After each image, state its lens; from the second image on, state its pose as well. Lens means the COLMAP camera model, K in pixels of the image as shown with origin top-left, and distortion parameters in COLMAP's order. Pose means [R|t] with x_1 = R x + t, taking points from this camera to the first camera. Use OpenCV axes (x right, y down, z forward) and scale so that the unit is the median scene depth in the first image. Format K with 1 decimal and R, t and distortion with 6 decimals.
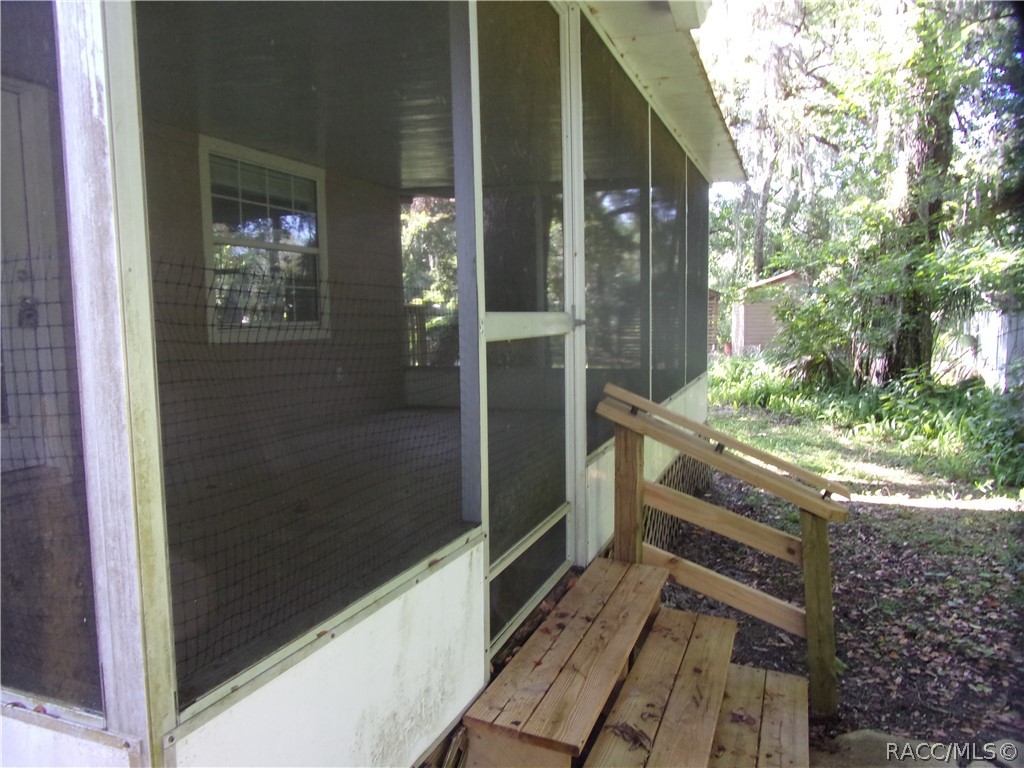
lens RADIAL K [[699.1, 0, 512.0], [0, 699.1, 384.0], [0, 0, 1]] dist [-0.042734, -0.000651]
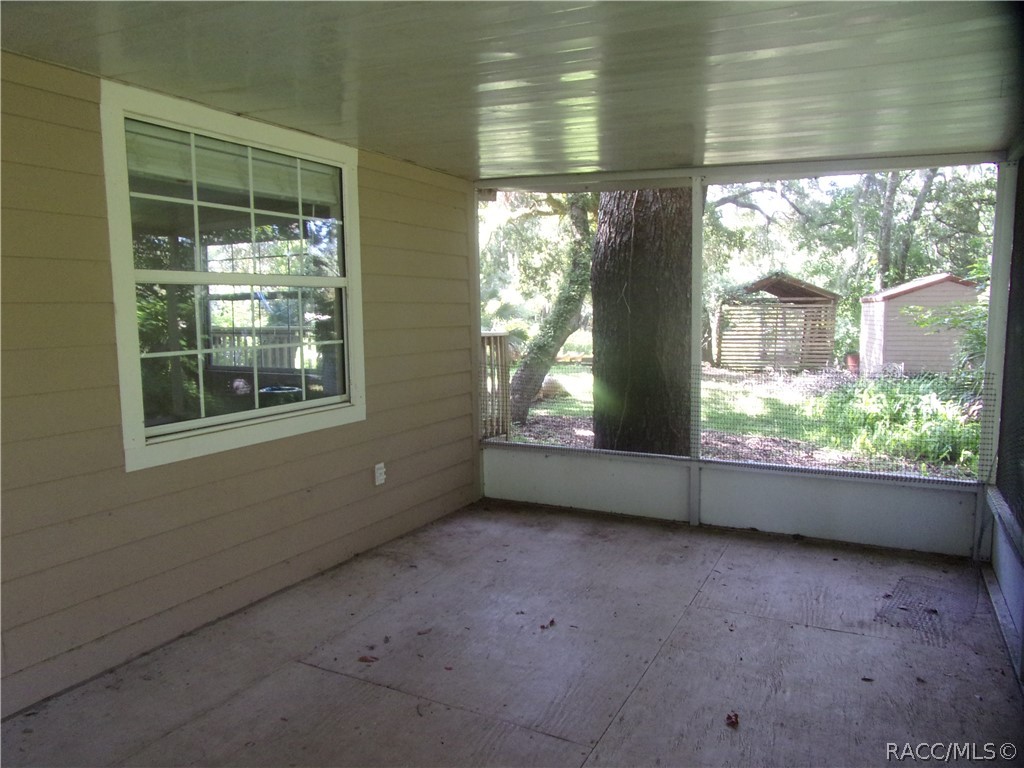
lens RADIAL K [[699.1, 0, 512.0], [0, 699.1, 384.0], [0, 0, 1]] dist [-0.042734, -0.000651]
pose [[0.994240, 0.012884, -0.106401, -0.030812], [-0.011708, 0.999863, 0.011673, -0.052464], [0.106537, -0.010360, 0.994255, 0.192388]]
